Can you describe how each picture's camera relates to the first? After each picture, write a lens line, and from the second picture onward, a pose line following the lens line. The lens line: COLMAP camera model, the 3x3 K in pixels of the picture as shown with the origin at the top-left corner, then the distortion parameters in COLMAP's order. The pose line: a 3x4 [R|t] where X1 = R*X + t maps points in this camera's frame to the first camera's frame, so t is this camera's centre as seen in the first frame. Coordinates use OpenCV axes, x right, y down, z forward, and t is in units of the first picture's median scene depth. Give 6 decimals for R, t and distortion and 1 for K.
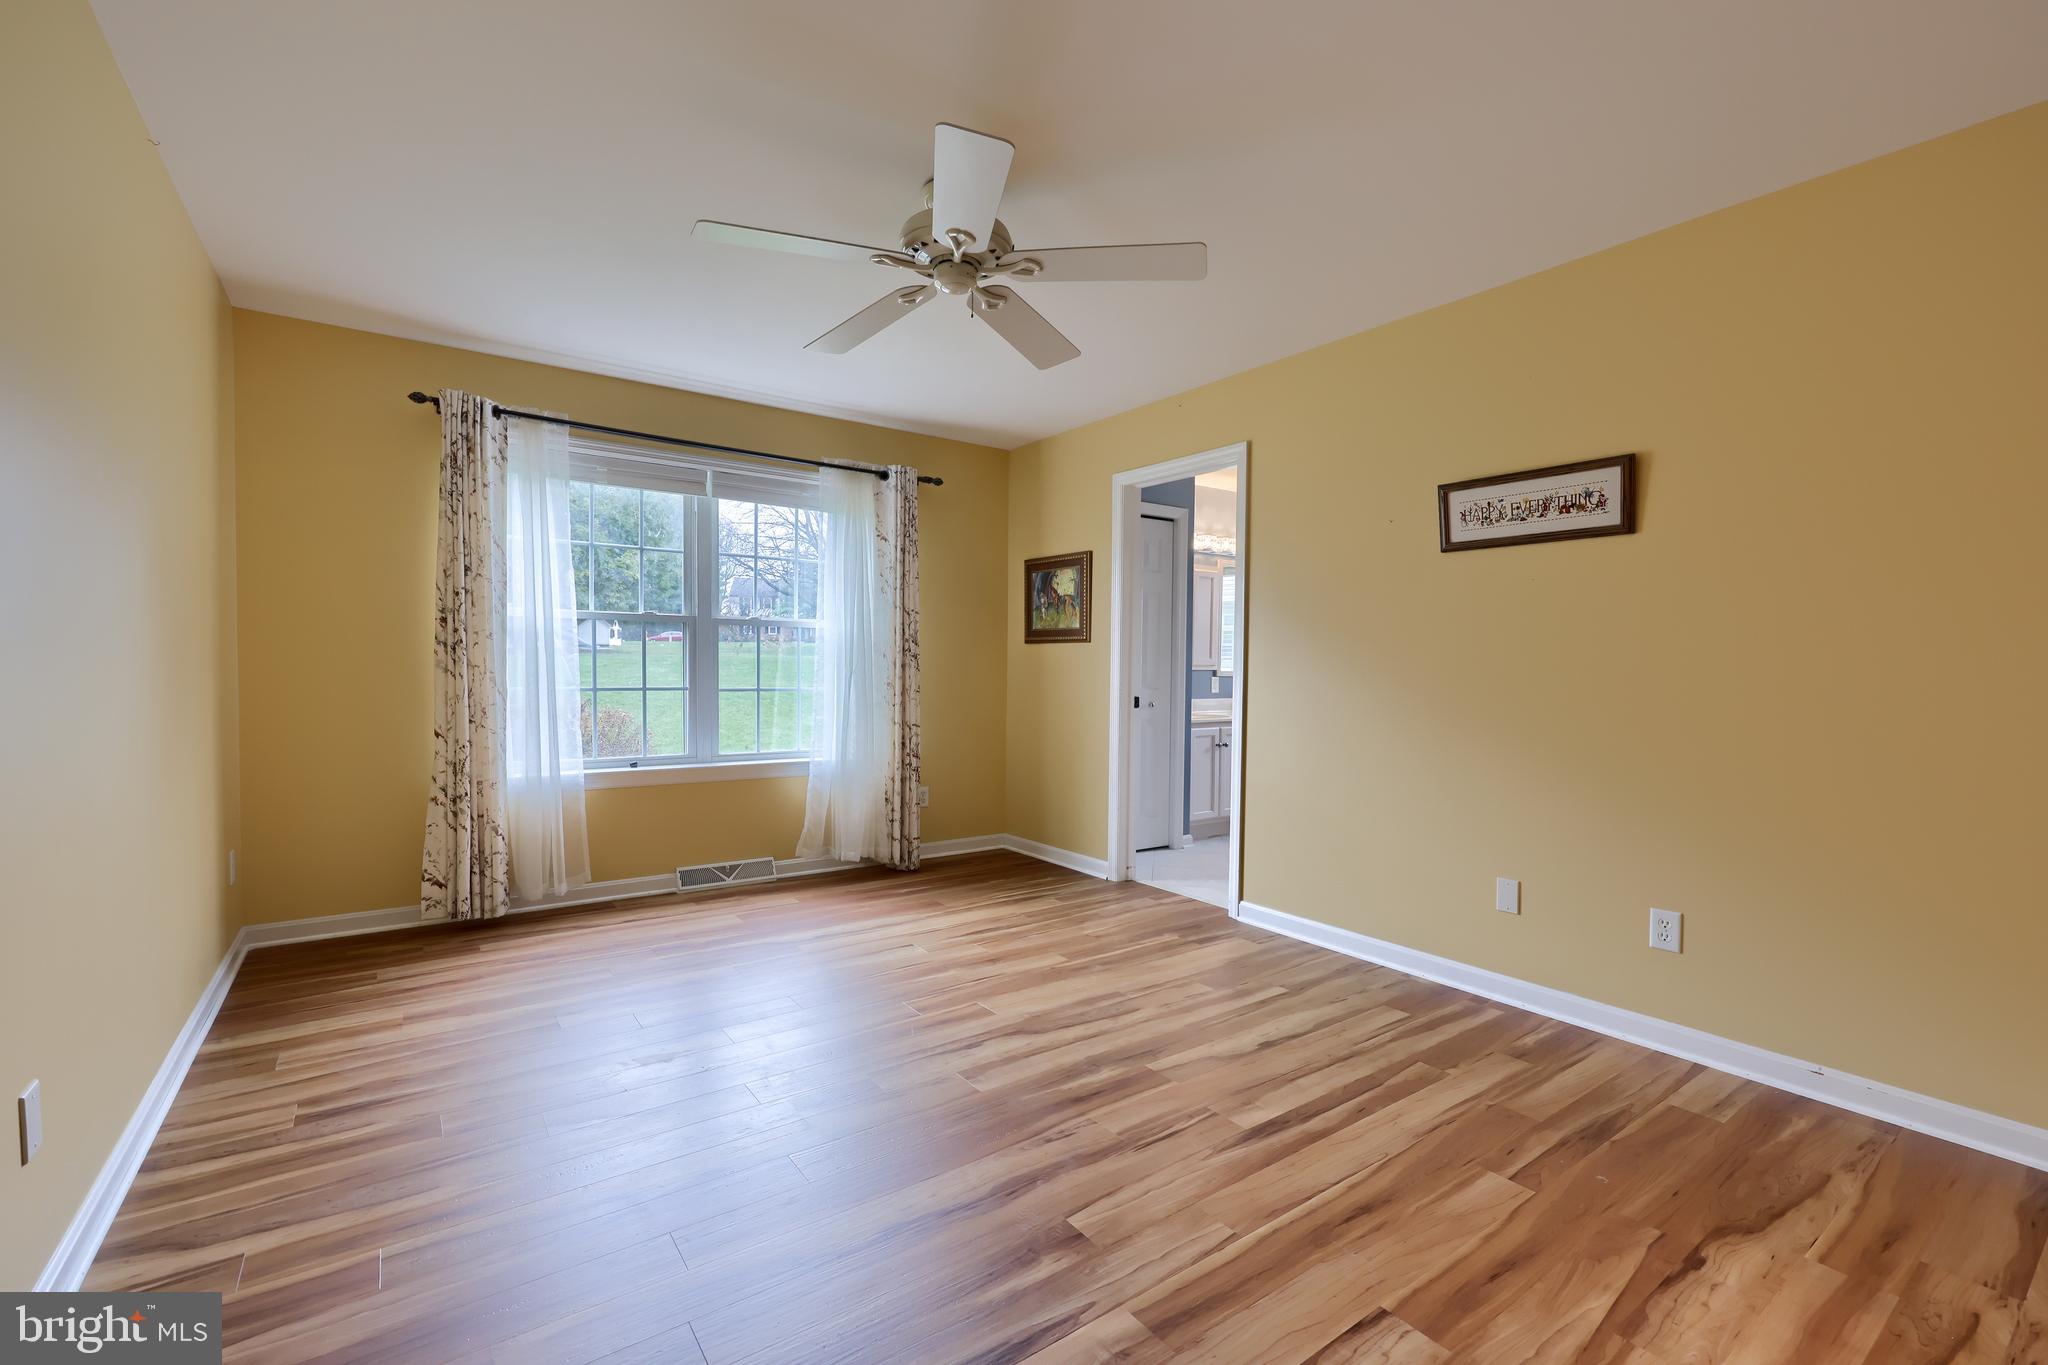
lens RADIAL K [[832.1, 0, 1026.5], [0, 832.1, 673.8], [0, 0, 1]] dist [0.006347, -0.000248]
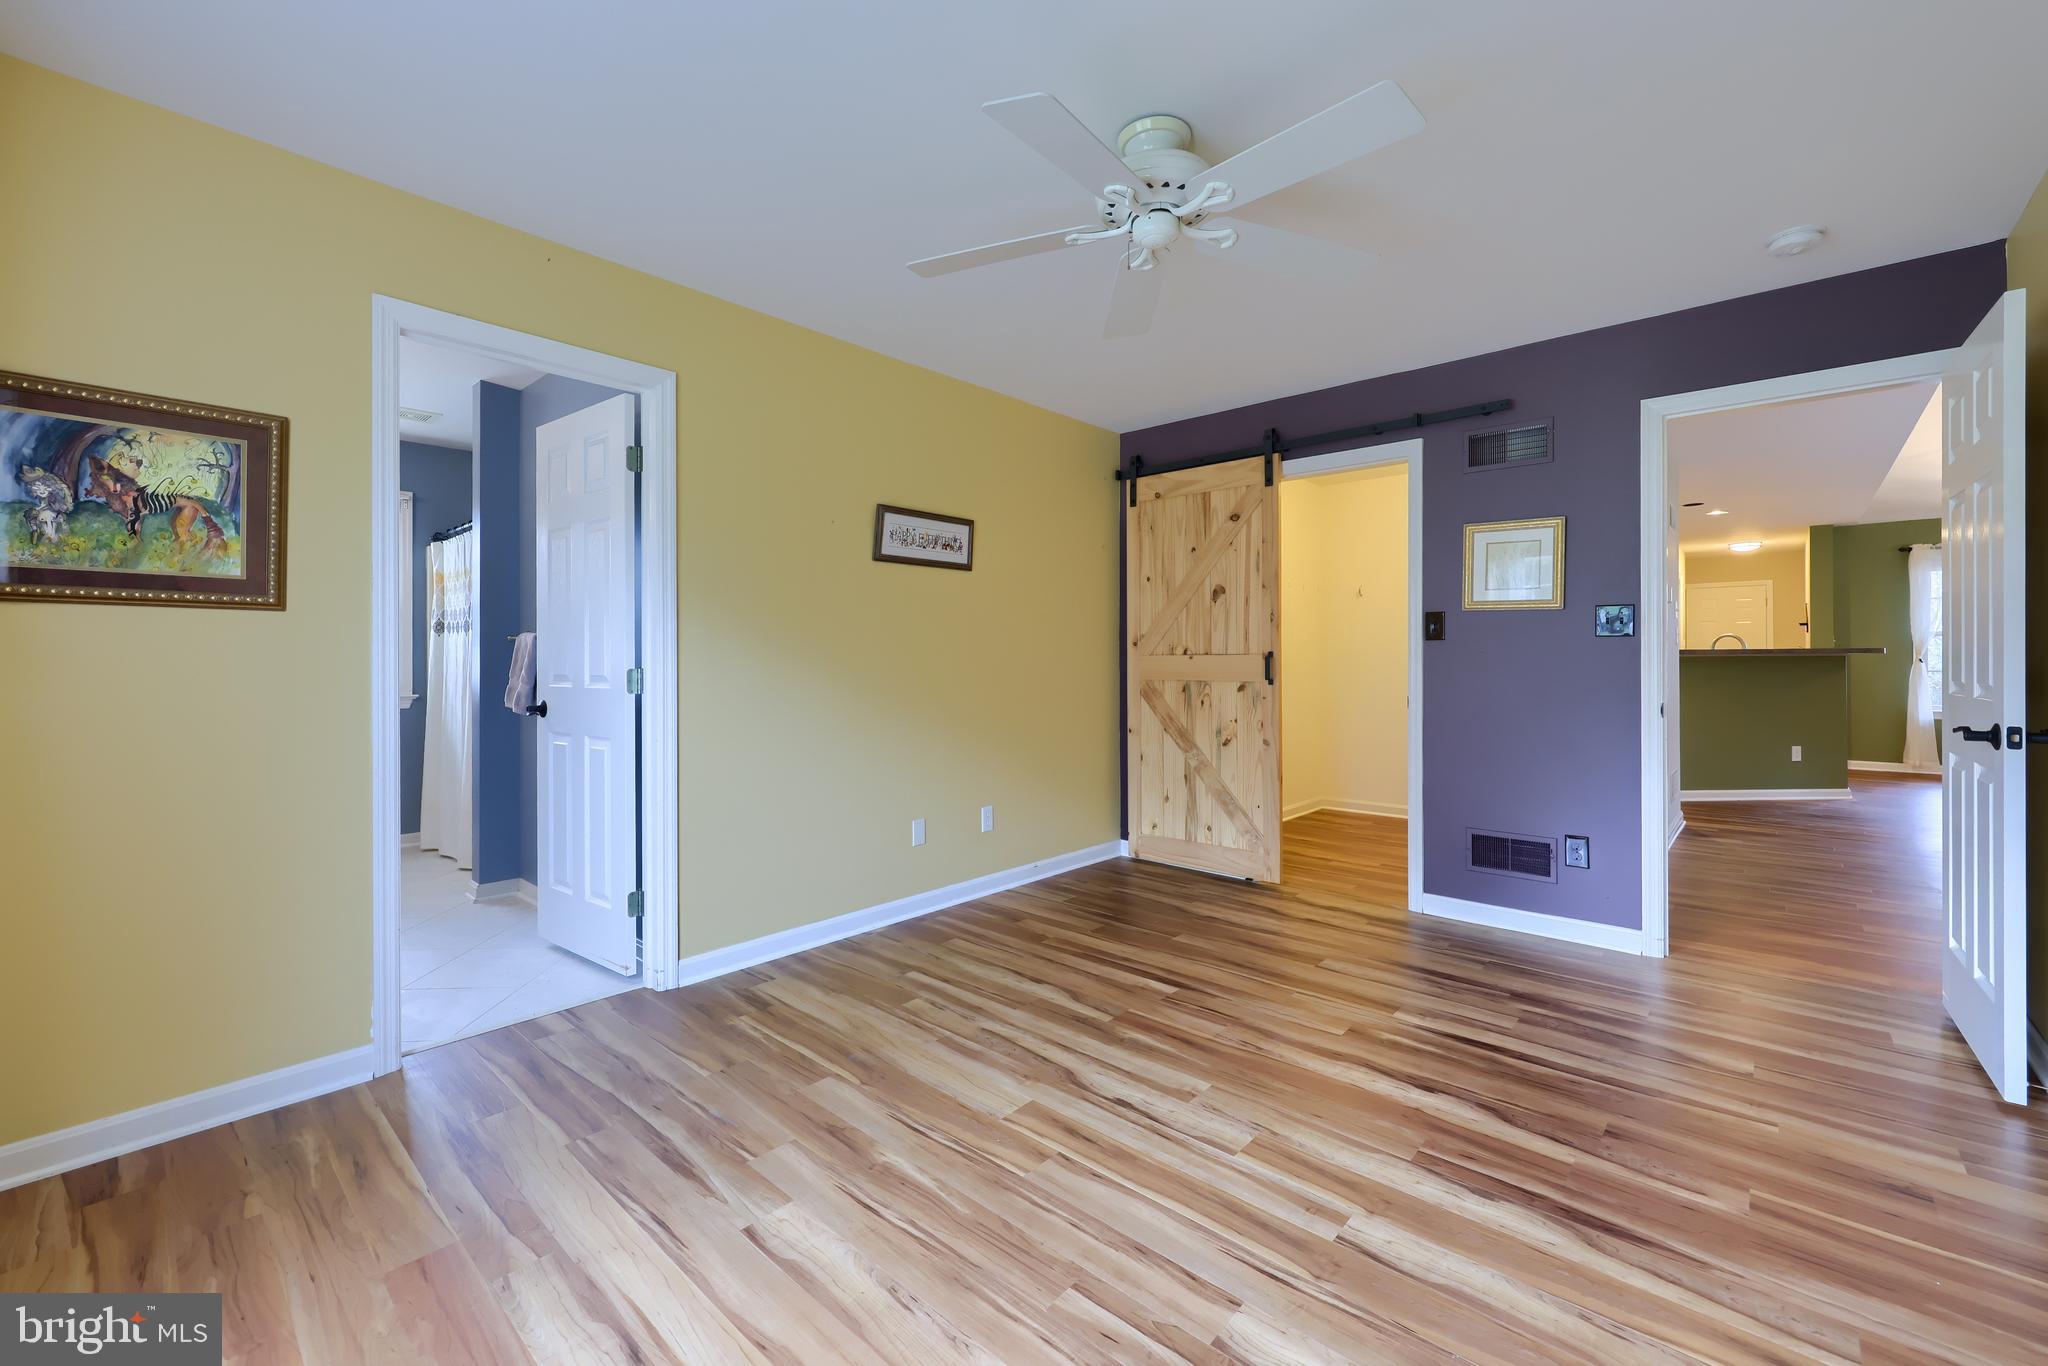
lens RADIAL K [[832.1, 0, 1088.1], [0, 832.1, 662.0], [0, 0, 1]] dist [0.006347, -0.000248]
pose [[-0.221839, -0.014563, 0.974975, -0.744168], [0.007303, 0.999836, 0.016596, -0.021944], [-0.975056, 0.010802, -0.221696, 1.016643]]
